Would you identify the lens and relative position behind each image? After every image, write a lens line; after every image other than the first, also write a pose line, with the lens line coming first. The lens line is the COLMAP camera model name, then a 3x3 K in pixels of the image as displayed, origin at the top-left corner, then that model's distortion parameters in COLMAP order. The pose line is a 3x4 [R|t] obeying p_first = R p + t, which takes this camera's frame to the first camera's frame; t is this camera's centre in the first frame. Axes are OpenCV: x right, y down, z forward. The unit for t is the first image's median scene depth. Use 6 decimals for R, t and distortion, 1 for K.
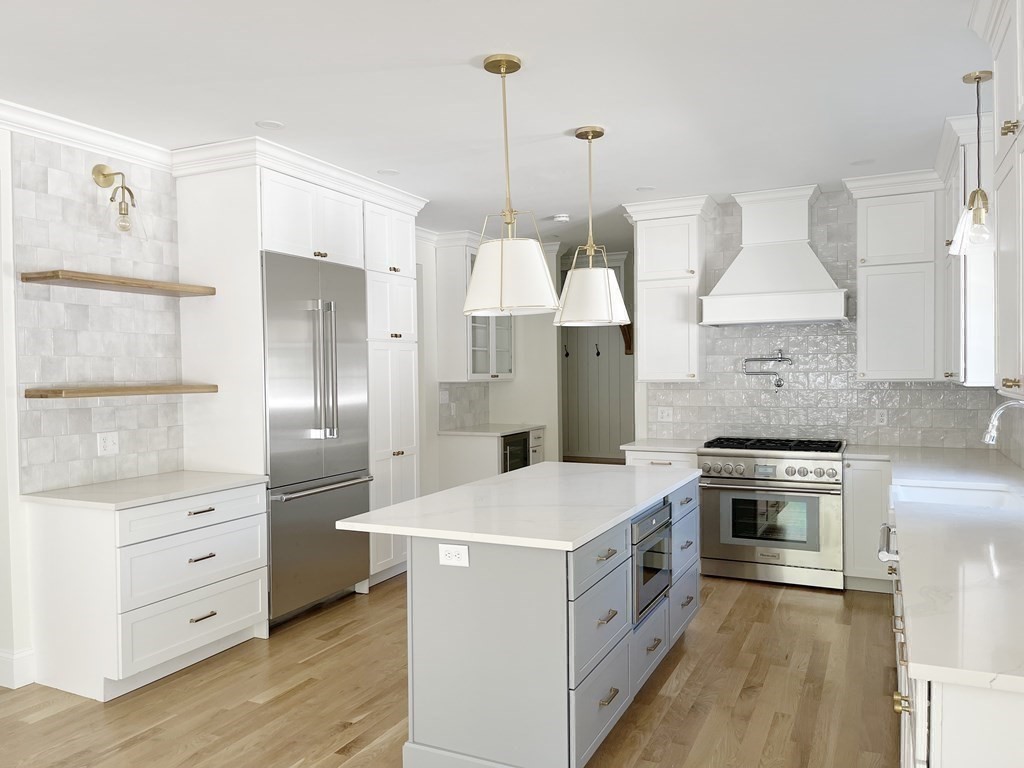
lens RADIAL K [[768.1, 0, 506.9], [0, 768.1, 400.3], [0, 0, 1]] dist [0.073206, -0.090180]
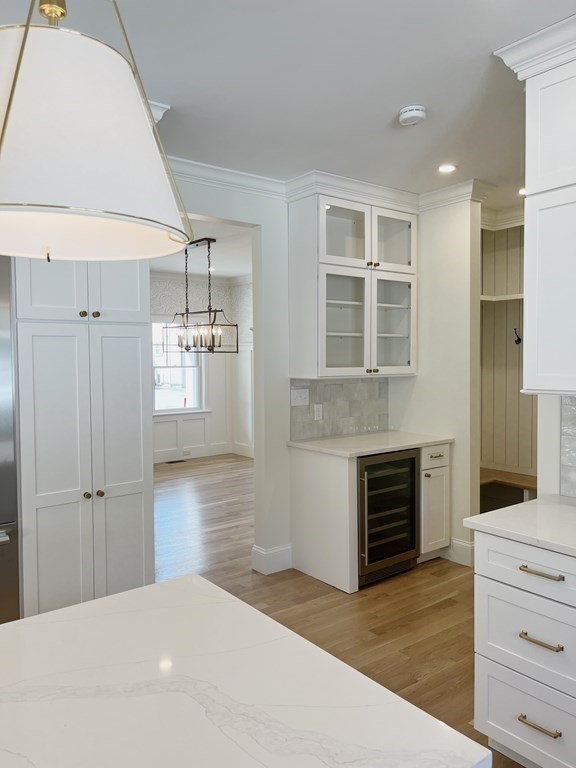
lens RADIAL K [[576.1, 0, 288.0], [0, 576.1, 384.0], [0, 0, 1]] dist [0.073206, -0.090180]
pose [[0.889552, 0.025910, -0.456099, 0.171635], [-0.020077, 0.999643, 0.017630, -0.027535], [0.456393, -0.006526, 0.889755, 0.475181]]
